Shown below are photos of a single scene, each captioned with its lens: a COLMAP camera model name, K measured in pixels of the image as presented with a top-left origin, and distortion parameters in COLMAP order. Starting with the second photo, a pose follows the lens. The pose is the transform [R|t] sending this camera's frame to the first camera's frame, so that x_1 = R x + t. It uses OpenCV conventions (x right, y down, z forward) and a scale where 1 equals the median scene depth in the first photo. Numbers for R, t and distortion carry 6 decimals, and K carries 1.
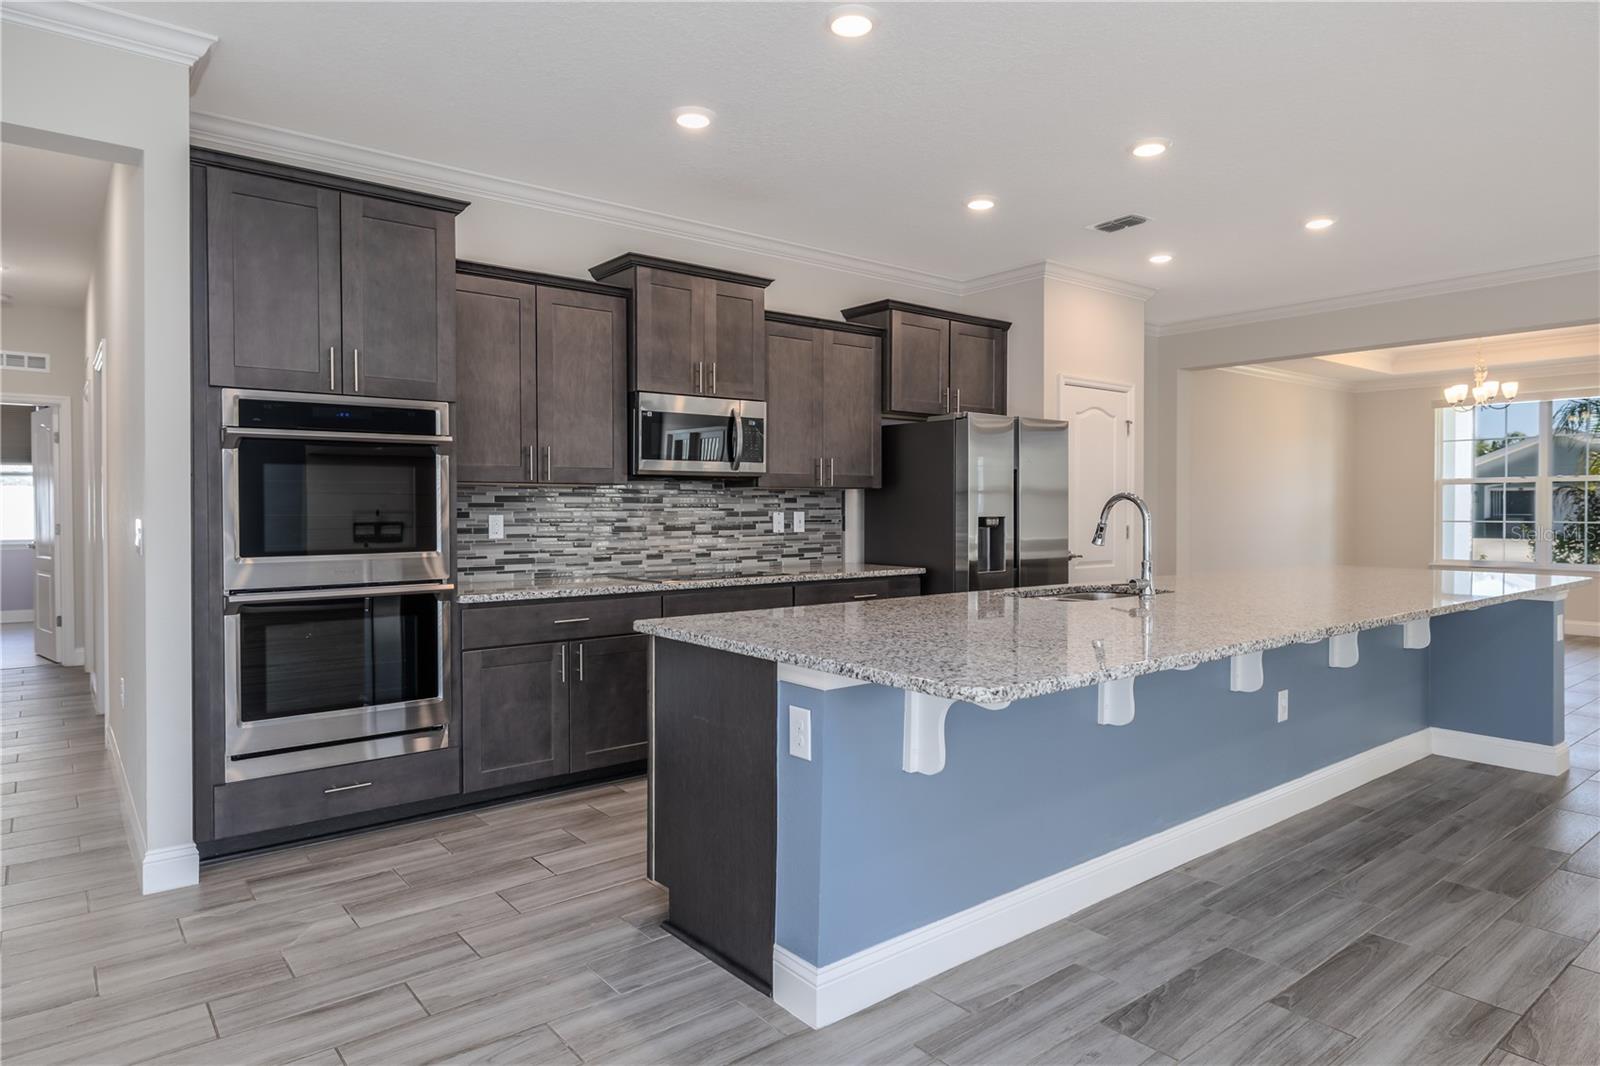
lens RADIAL K [[923.4, 0, 794.8], [0, 923.4, 514.3], [0, 0, 1]] dist [0.001919, 0.000813]
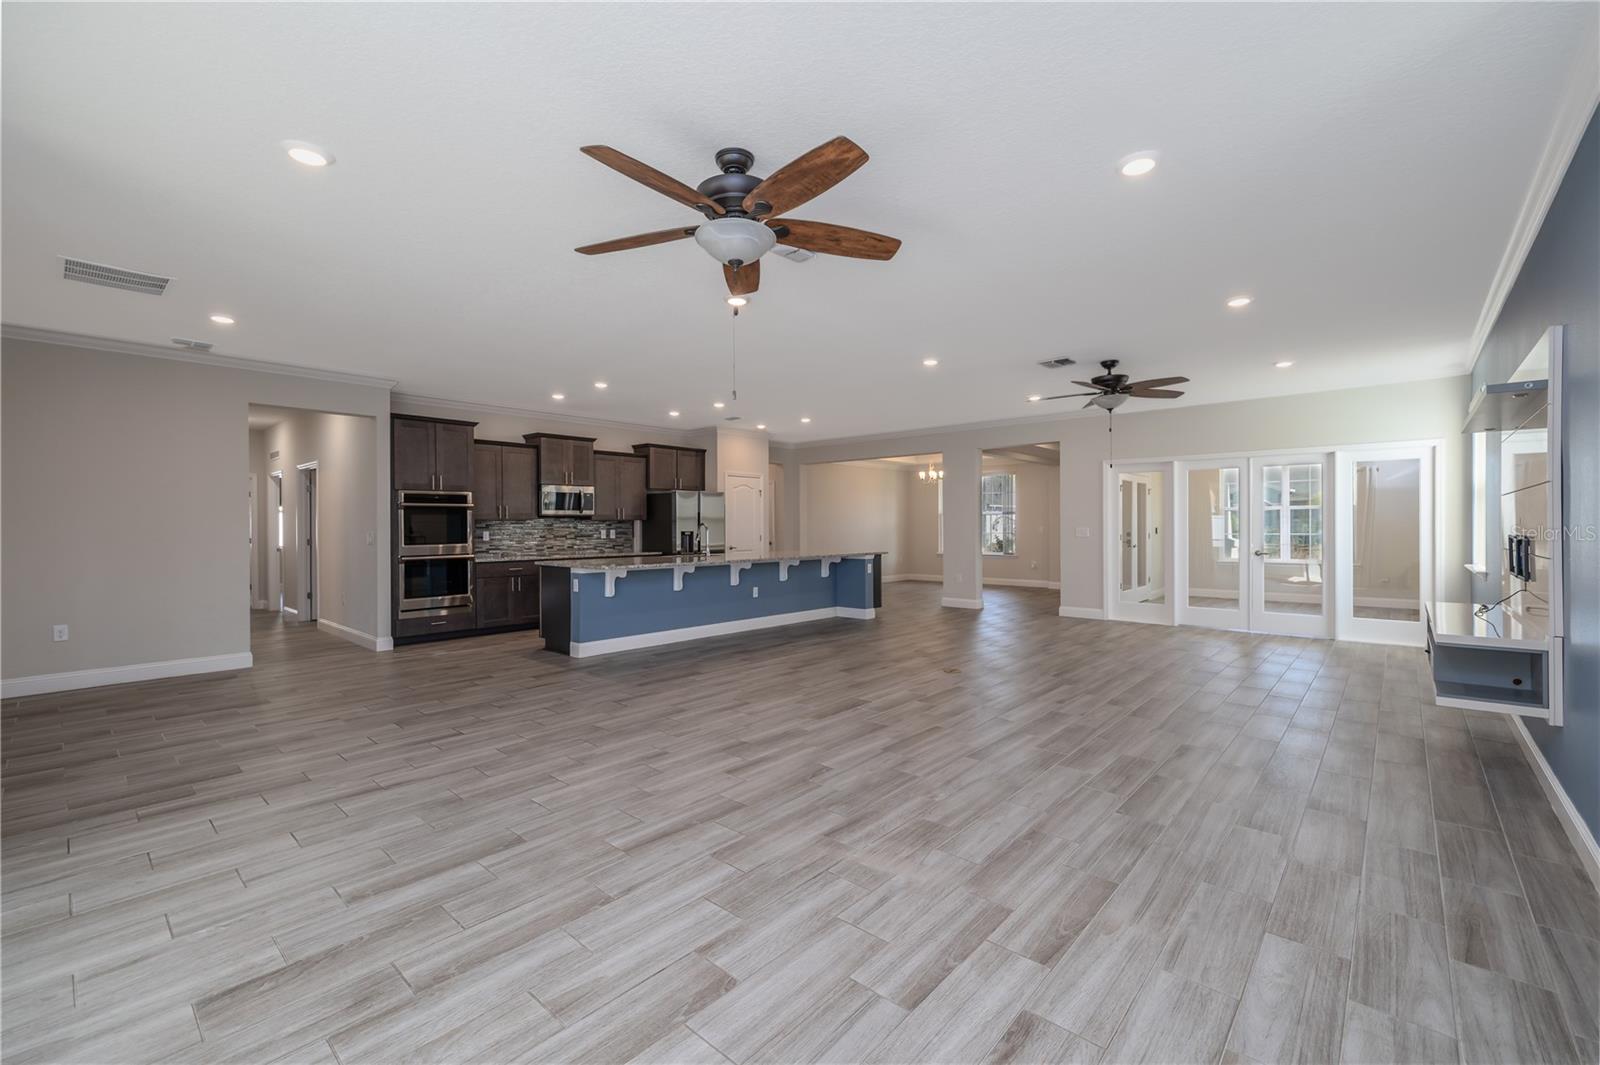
lens RADIAL K [[669.9, 0, 764.9], [0, 669.9, 522.1], [0, 0, 1]] dist [0.003013, -0.000793]
pose [[0.992115, -0.005423, 0.125217, 0.228382], [0.007534, 0.999837, -0.016392, 0.011412], [-0.125108, 0.017206, 0.991994, -1.002273]]
